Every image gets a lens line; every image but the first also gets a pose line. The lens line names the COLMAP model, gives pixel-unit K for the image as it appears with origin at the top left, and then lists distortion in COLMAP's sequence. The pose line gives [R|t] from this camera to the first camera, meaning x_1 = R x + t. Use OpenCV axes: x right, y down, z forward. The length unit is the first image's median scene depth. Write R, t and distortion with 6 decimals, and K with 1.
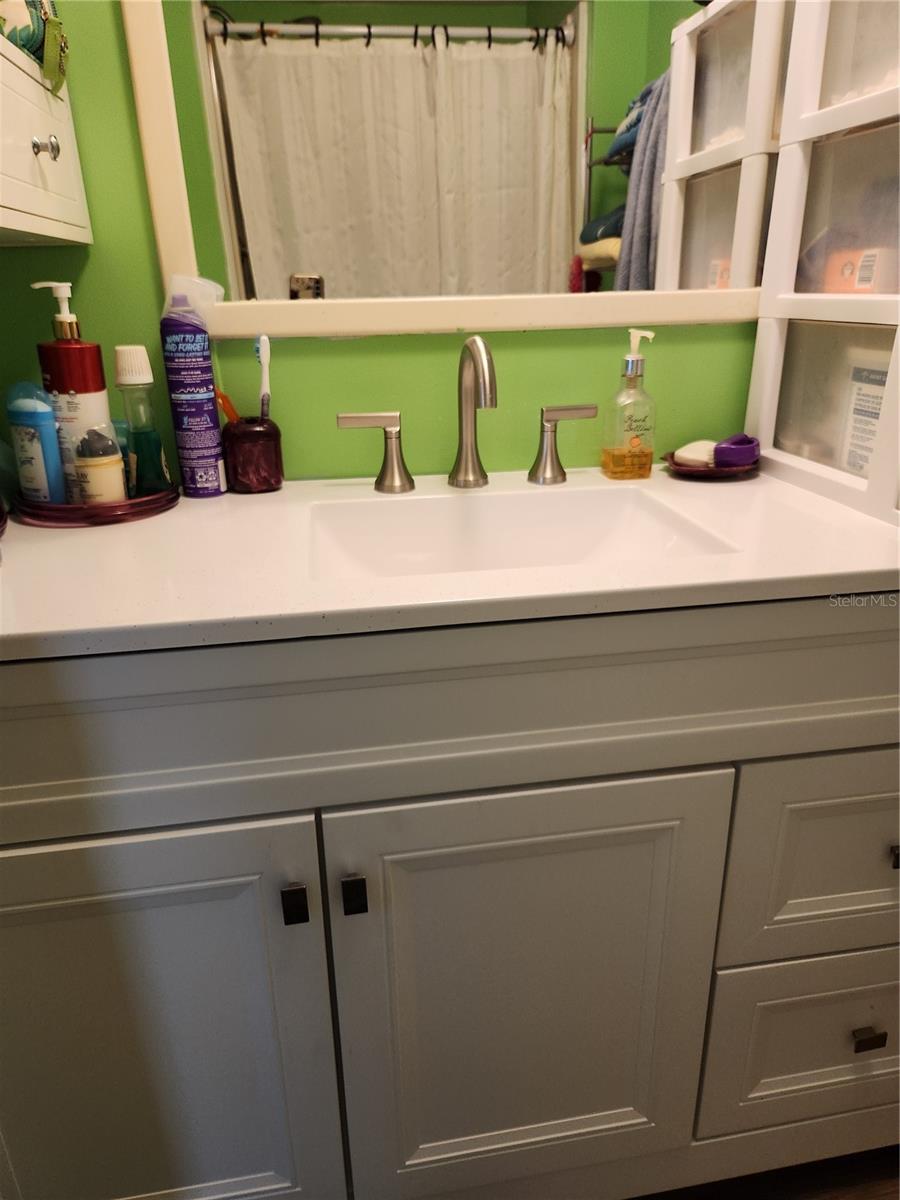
lens RADIAL K [[807.2, 0, 450.0], [0, 807.2, 600.0], [0, 0, 1]] dist [0.064231, -0.051978]
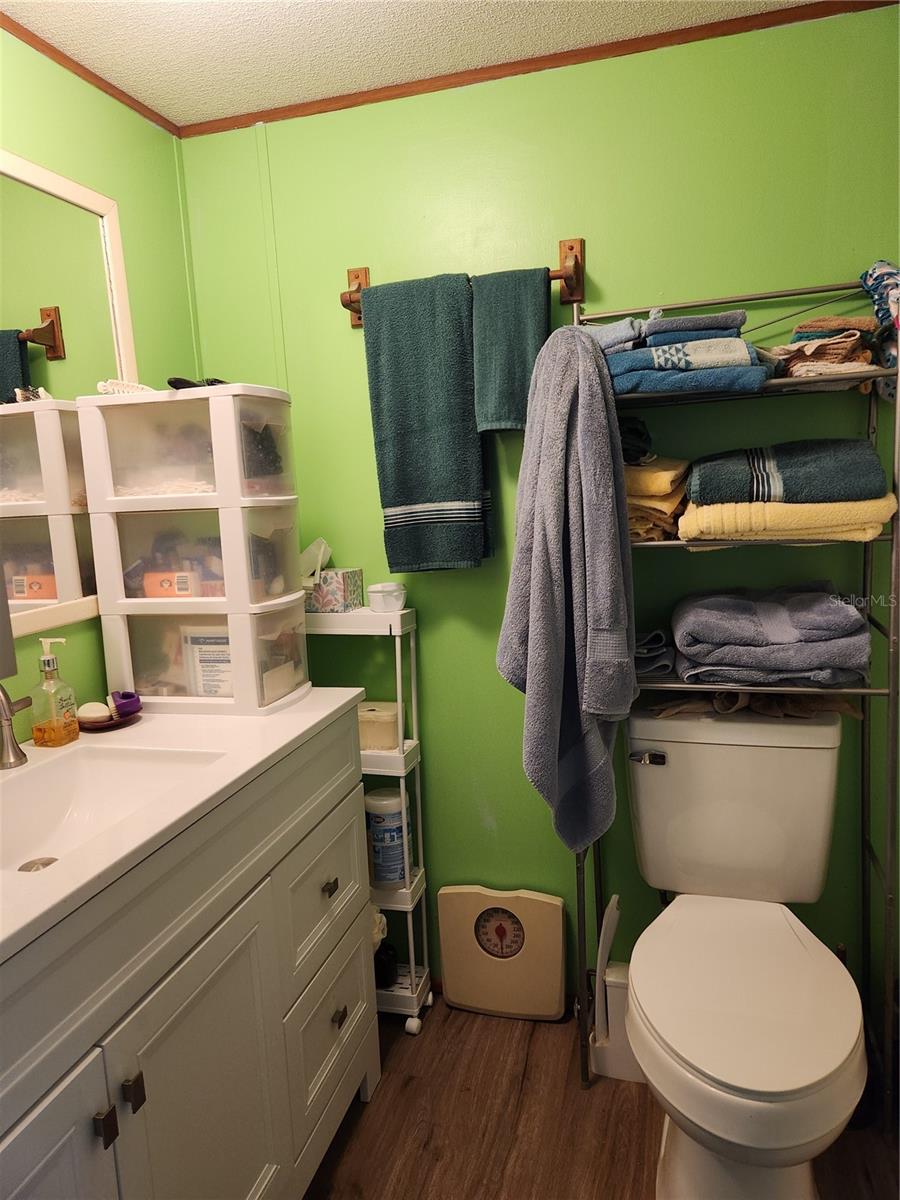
lens RADIAL K [[807.2, 0, 450.0], [0, 807.2, 600.0], [0, 0, 1]] dist [0.064231, -0.051978]
pose [[0.420765, -0.137416, 0.896701, -0.743058], [0.375184, 0.926323, -0.034095, -0.097155], [-0.825950, 0.350774, 0.441321, -0.190657]]
